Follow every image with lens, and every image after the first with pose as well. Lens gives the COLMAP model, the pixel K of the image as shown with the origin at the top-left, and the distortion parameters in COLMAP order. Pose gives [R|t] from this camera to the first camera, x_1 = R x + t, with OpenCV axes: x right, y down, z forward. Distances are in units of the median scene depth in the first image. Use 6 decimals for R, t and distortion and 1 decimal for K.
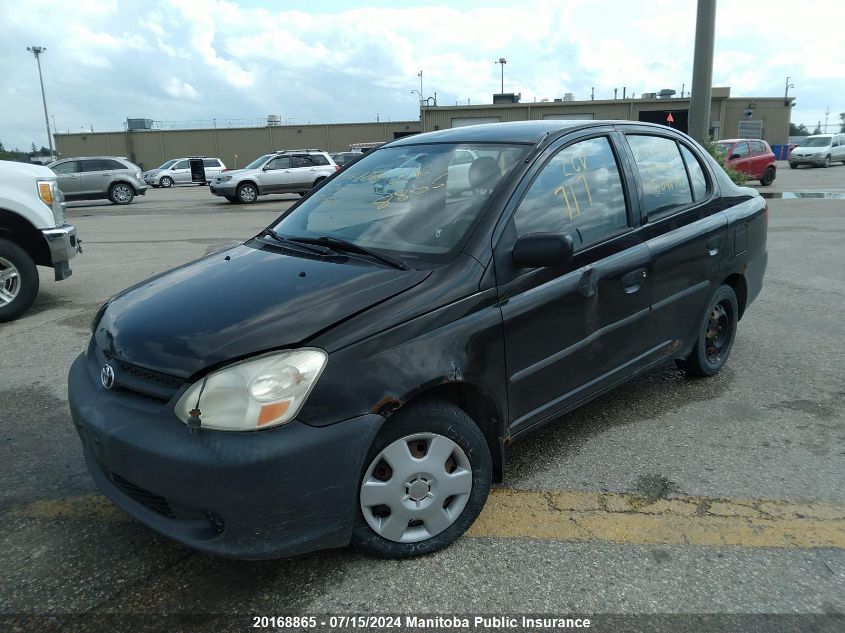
lens RADIAL K [[669.8, 0, 403.8], [0, 669.8, 314.2], [0, 0, 1]] dist [-0.000137, -0.032205]
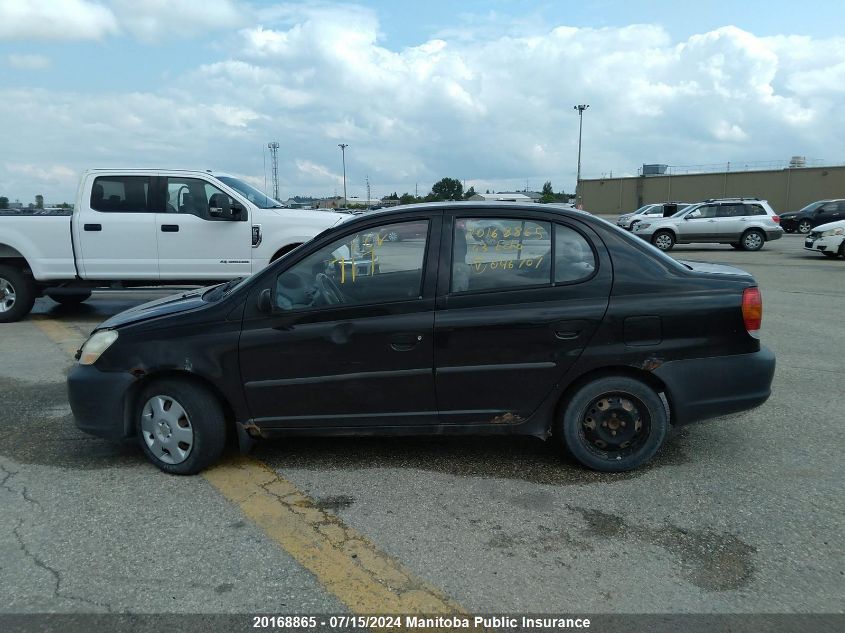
lens RADIAL K [[669.8, 0, 403.8], [0, 669.8, 314.2], [0, 0, 1]] dist [-0.000137, -0.032205]
pose [[0.668710, 0.131382, -0.731823, 0.140857], [-0.171216, 0.985023, 0.020387, -0.013885], [0.723541, 0.111667, 0.681189, 0.023130]]
